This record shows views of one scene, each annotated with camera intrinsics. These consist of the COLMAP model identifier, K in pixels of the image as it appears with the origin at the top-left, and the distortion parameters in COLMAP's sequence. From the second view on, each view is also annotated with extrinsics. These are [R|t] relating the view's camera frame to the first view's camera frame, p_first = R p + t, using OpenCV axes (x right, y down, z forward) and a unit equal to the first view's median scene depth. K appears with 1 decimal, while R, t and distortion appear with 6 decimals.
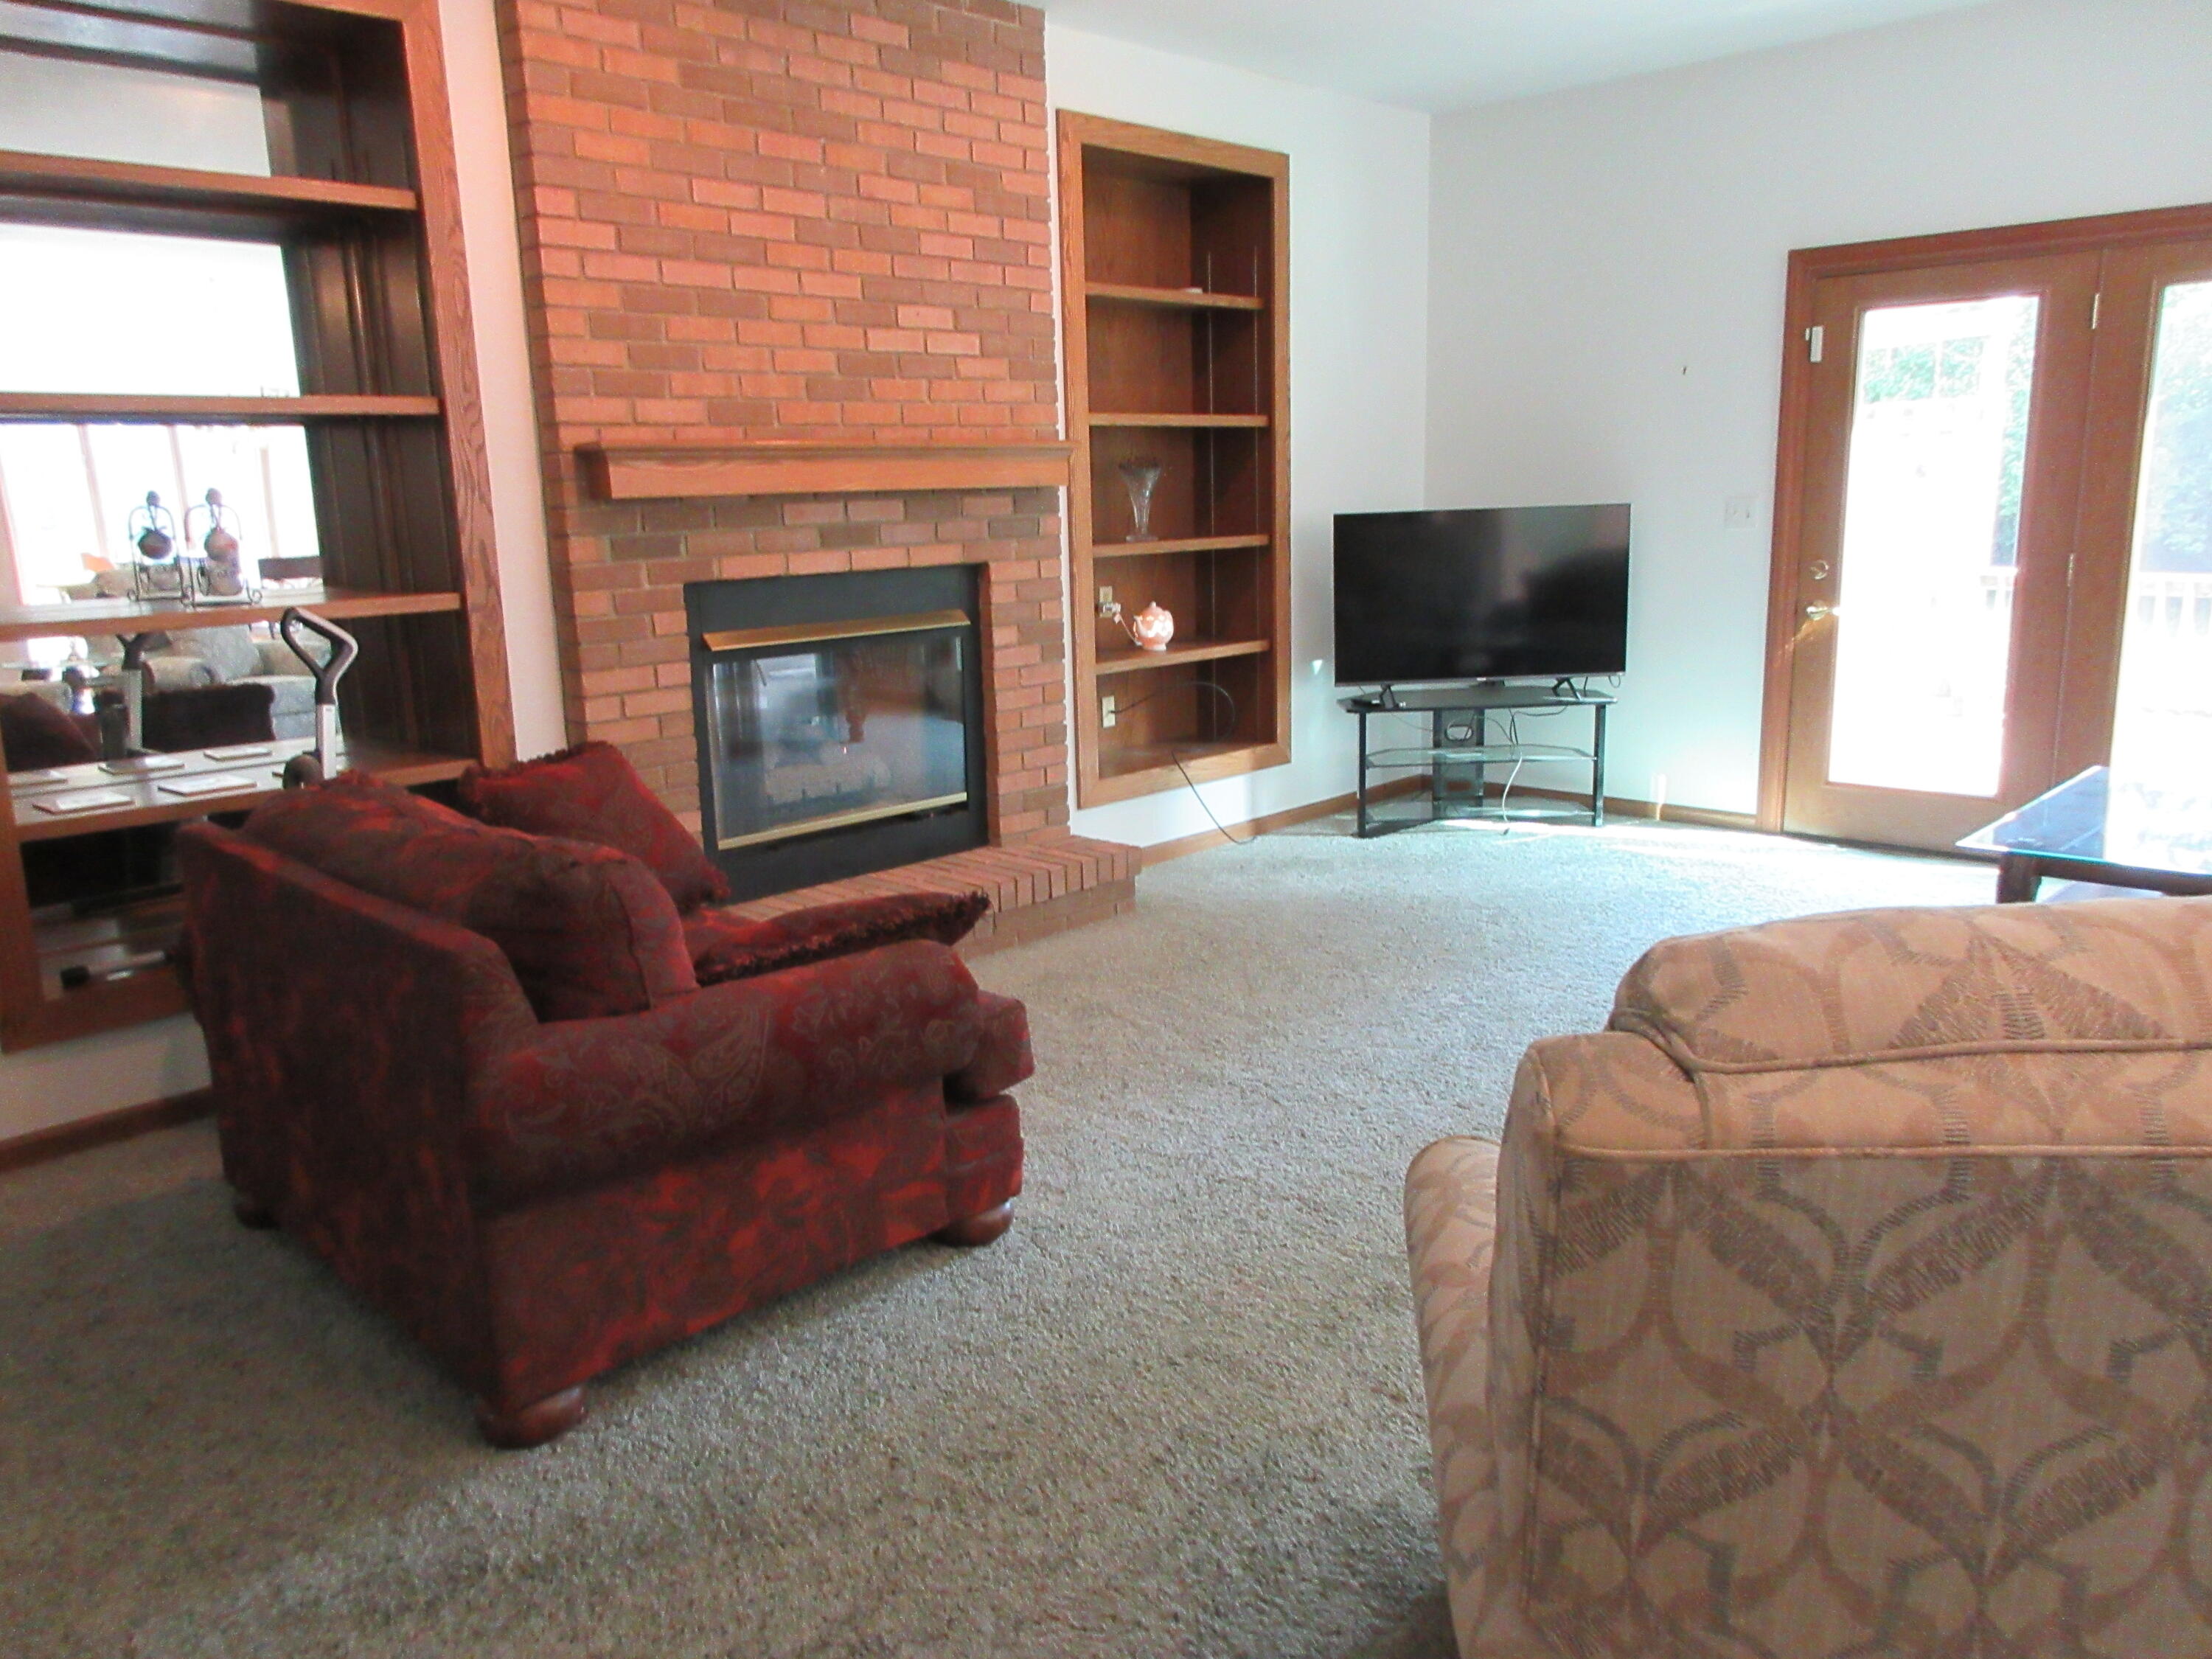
lens RADIAL K [[1658.8, 0, 1102.3], [0, 1658.8, 825.5], [0, 0, 1]] dist [0.013400, 0.000626]
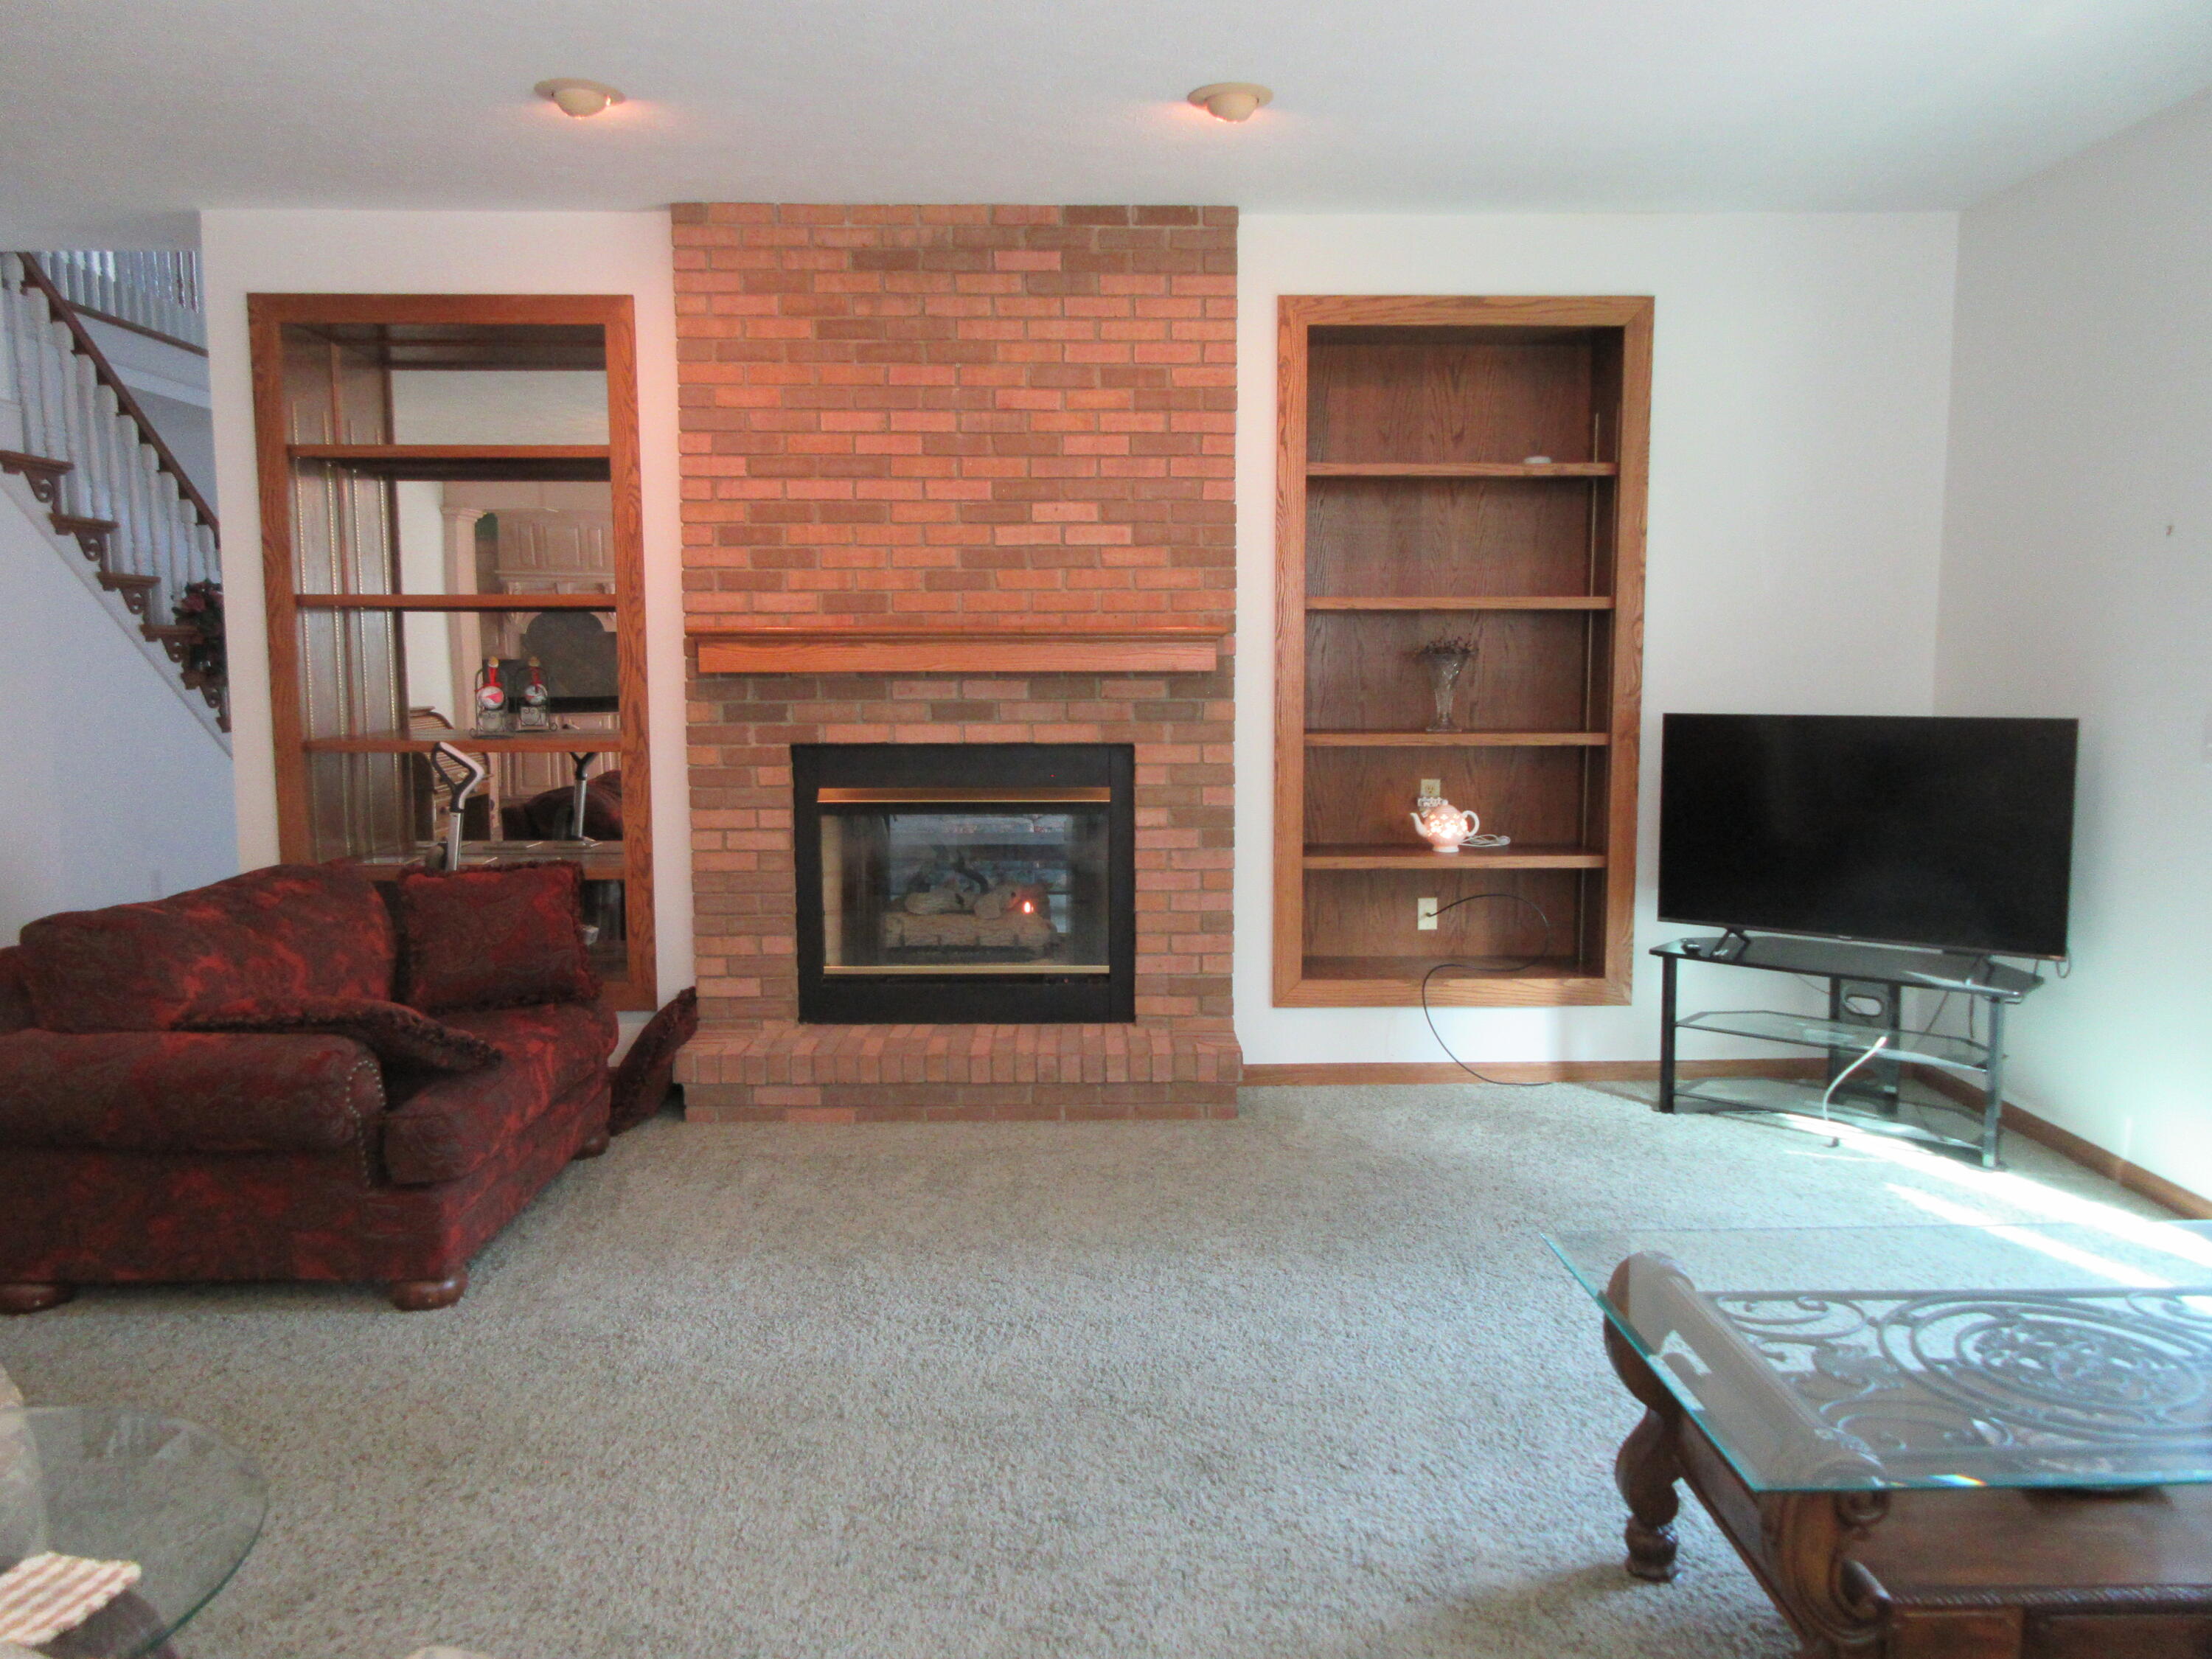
lens RADIAL K [[1658.8, 0, 1094.8], [0, 1658.8, 832.6], [0, 0, 1]] dist [0.013400, 0.000626]
pose [[0.703383, 0.101805, -0.703483, 0.691462], [-0.160705, 0.986841, -0.017872, -0.090285], [0.692406, 0.125624, 0.710488, 0.292857]]
